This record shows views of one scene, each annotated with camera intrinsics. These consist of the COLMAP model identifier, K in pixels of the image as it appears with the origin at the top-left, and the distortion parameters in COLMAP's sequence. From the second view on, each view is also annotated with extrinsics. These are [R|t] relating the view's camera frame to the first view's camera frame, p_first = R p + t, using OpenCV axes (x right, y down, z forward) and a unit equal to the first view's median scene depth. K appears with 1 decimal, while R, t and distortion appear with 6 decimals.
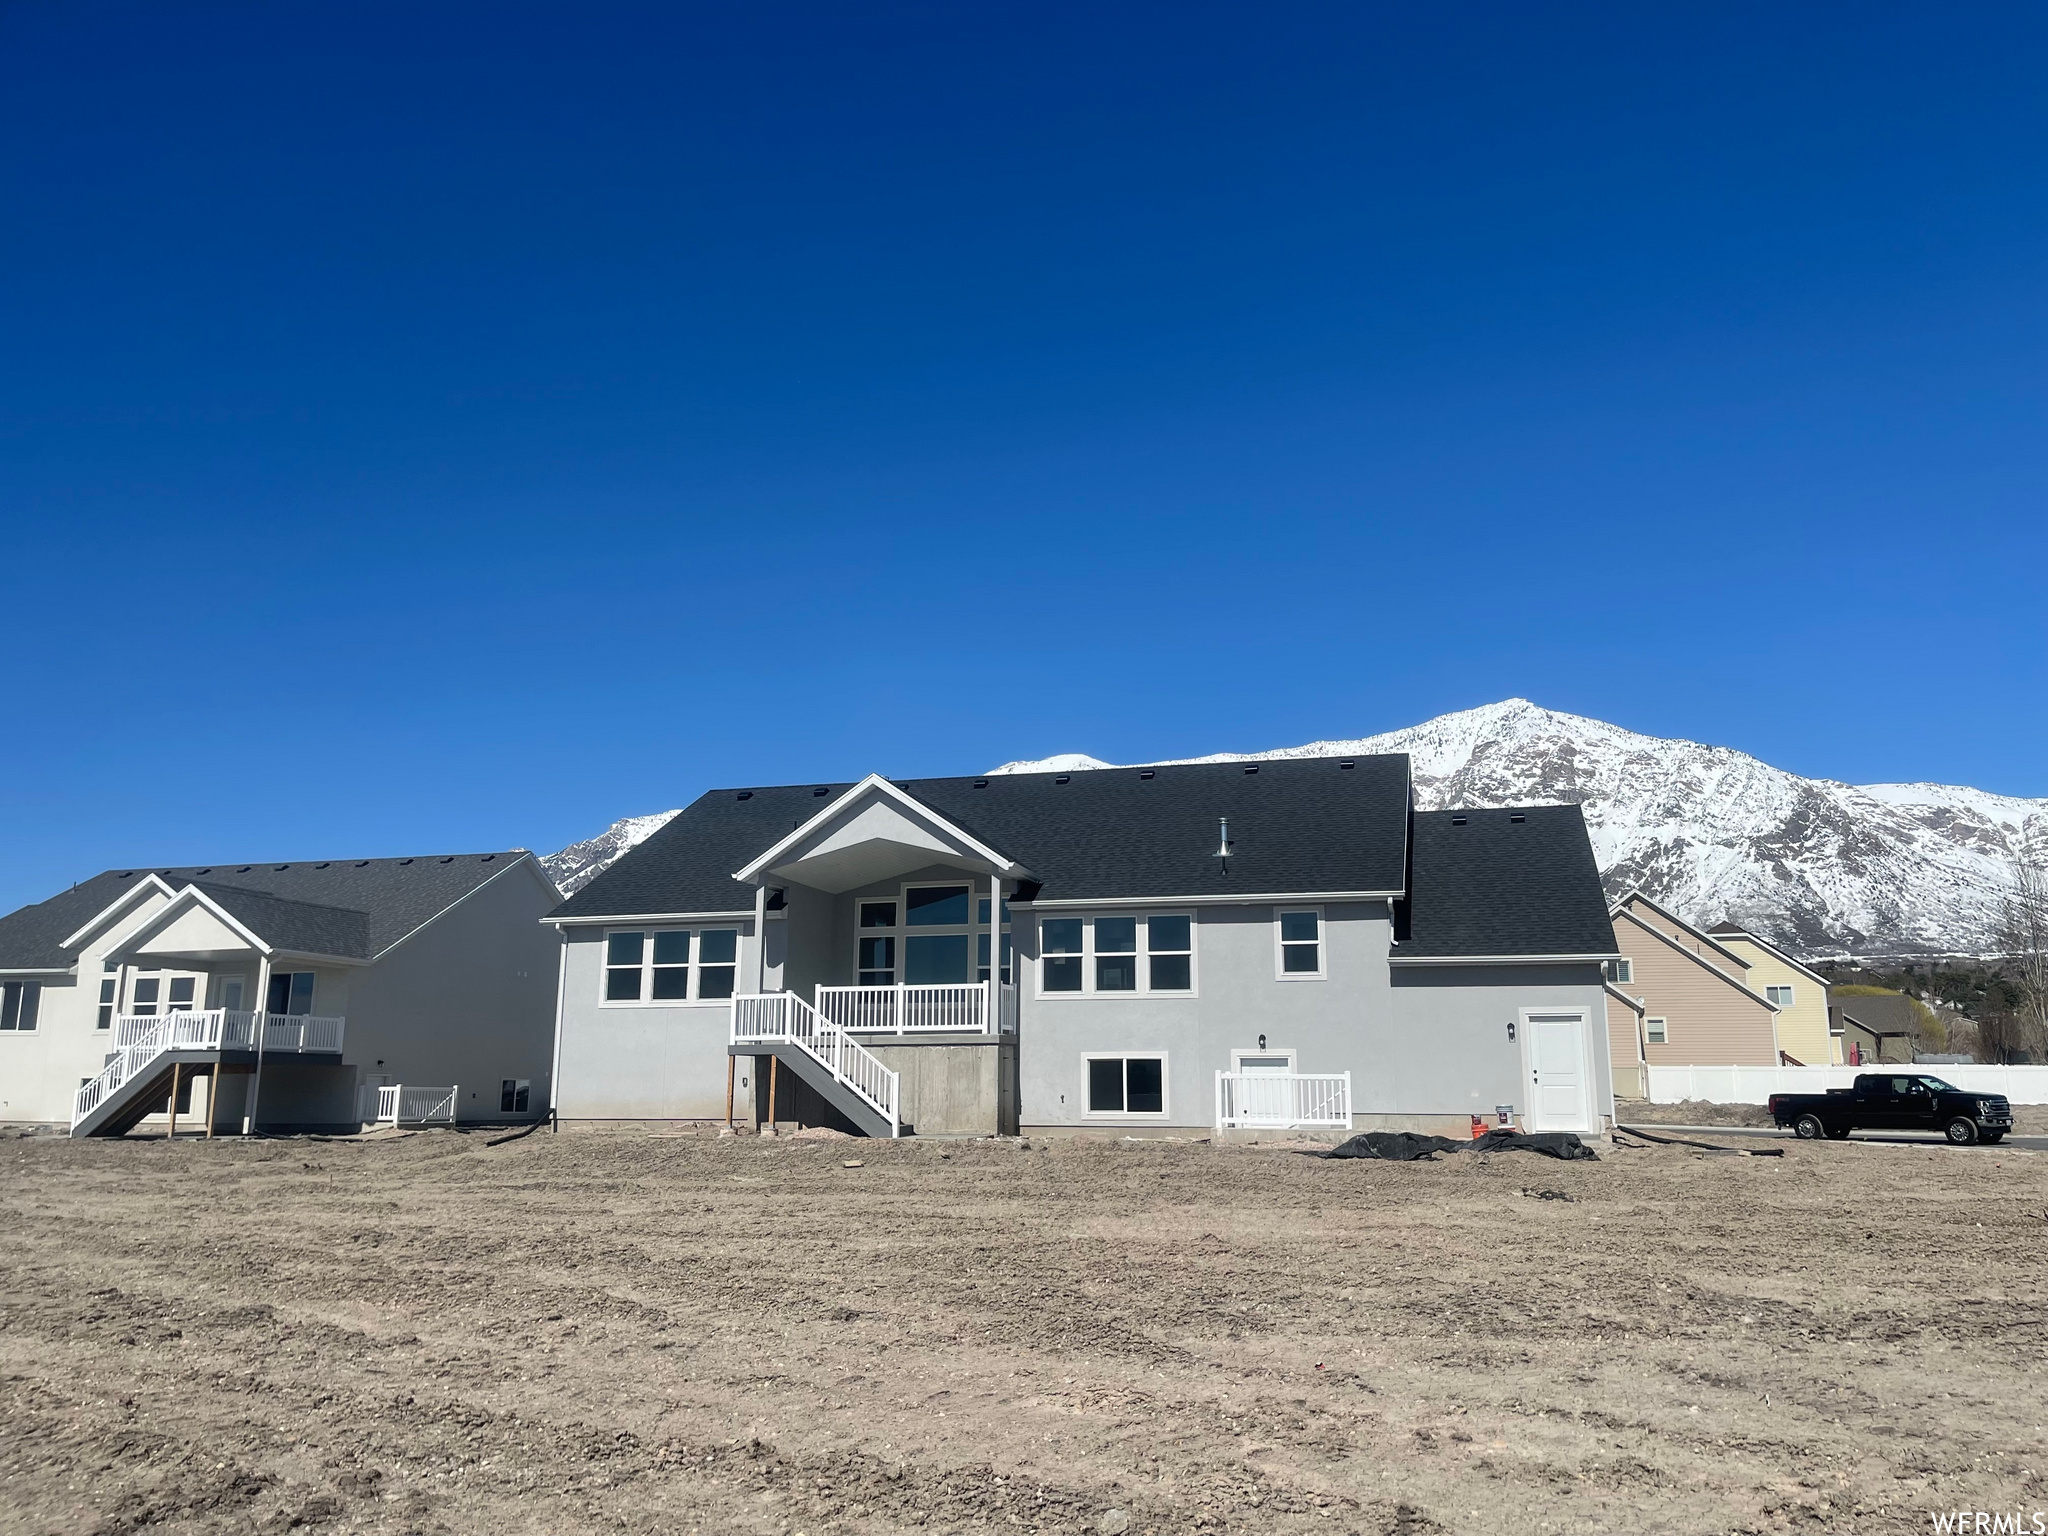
lens RADIAL K [[1527.6, 0, 1024.0], [0, 1527.6, 768.0], [0, 0, 1]] dist [0.080212, -0.002488]
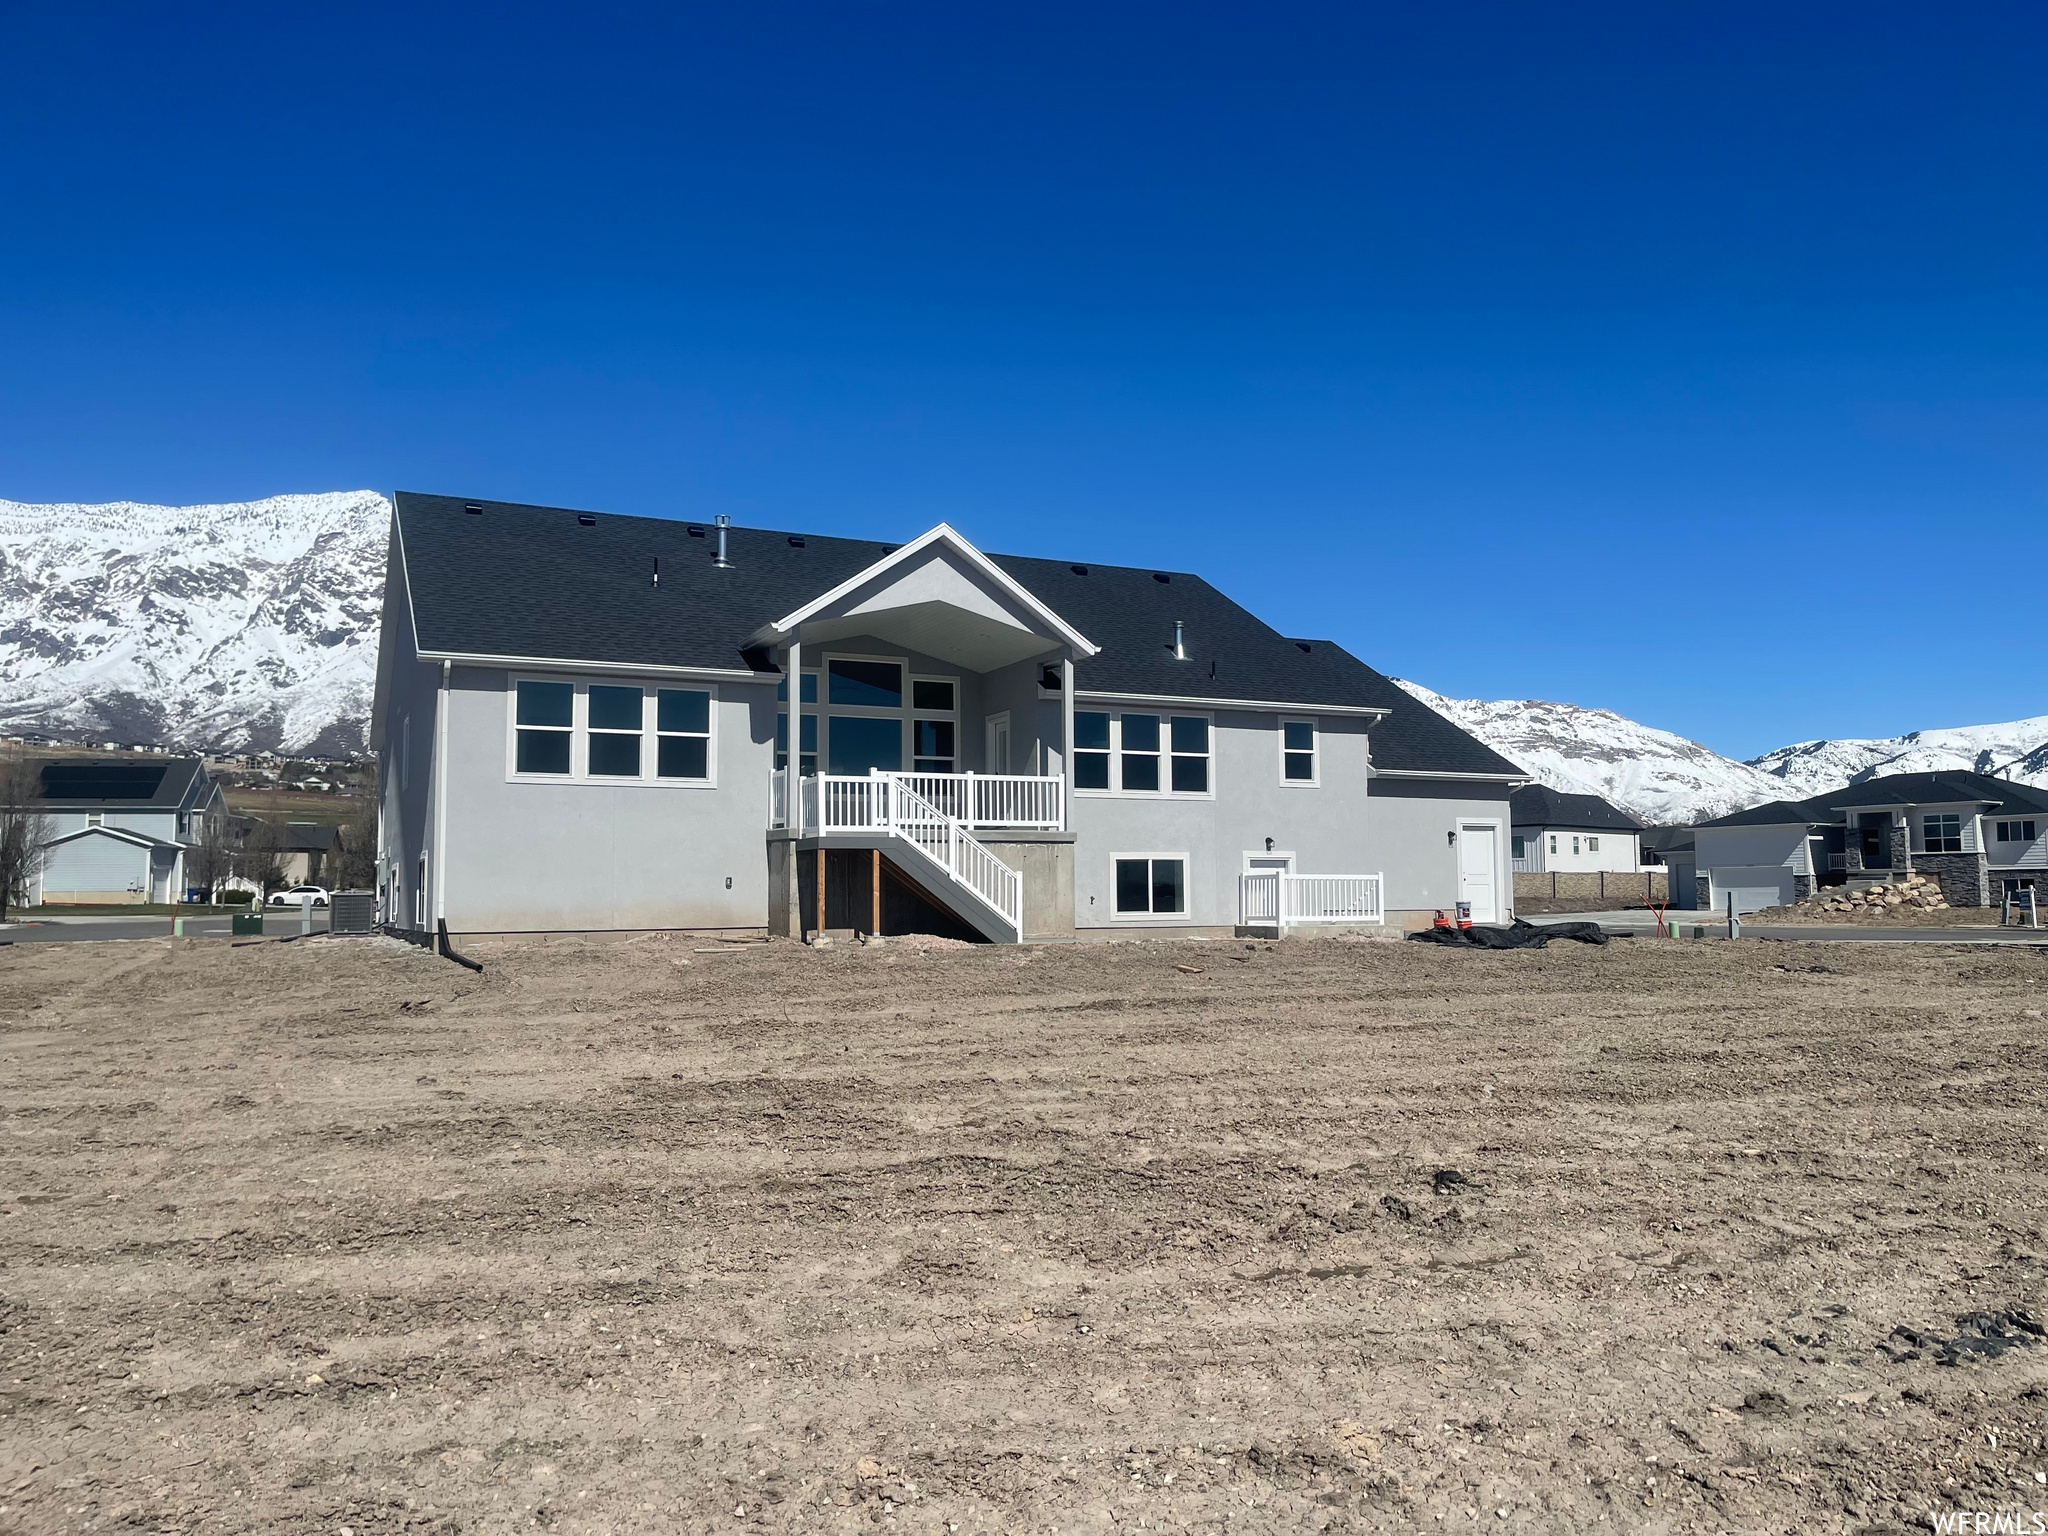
lens RADIAL K [[1541.4, 0, 1021.2], [0, 1541.4, 802.2], [0, 0, 1]] dist [0.030147, -0.005998]
pose [[0.752435, 0.035122, 0.657729, -0.637509], [-0.130135, 0.986821, 0.096178, 0.070263], [-0.645683, -0.157961, 0.747089, 0.327313]]
